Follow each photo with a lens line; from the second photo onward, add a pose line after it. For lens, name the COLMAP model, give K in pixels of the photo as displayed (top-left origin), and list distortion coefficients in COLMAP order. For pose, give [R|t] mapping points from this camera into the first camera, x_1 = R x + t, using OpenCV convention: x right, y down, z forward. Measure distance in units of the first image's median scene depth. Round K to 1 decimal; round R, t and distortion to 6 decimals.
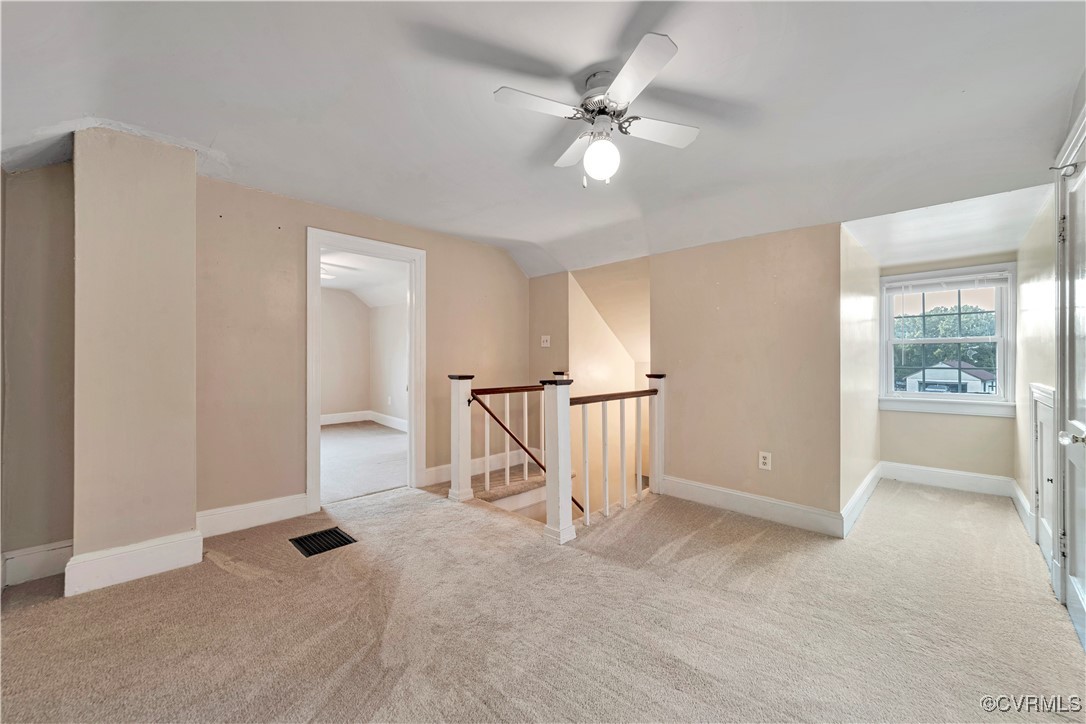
lens RADIAL K [[415.2, 0, 545.4], [0, 415.2, 363.1], [0, 0, 1]] dist [-0.000844, 0.000155]
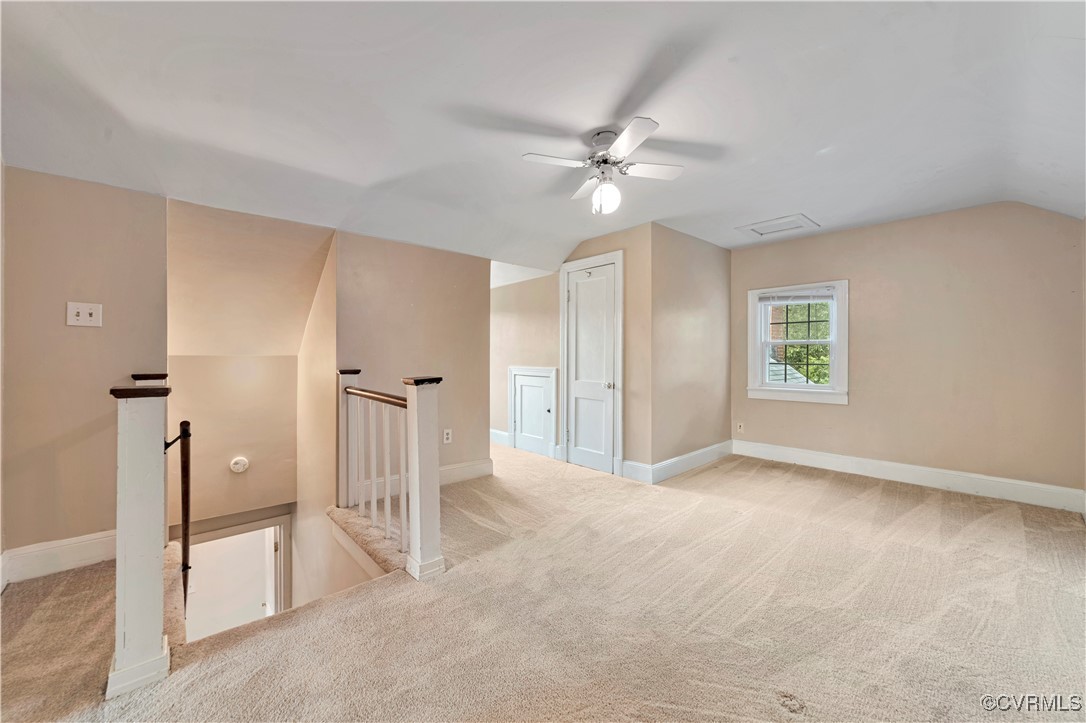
lens RADIAL K [[415.2, 0, 545.4], [0, 415.2, 362.6], [0, 0, 1]] dist [-0.000844, 0.000155]
pose [[0.080222, -0.020156, 0.996573, -0.792401], [0.001732, 0.999797, 0.020081, -0.007392], [-0.996776, 0.000115, 0.080240, 0.731556]]
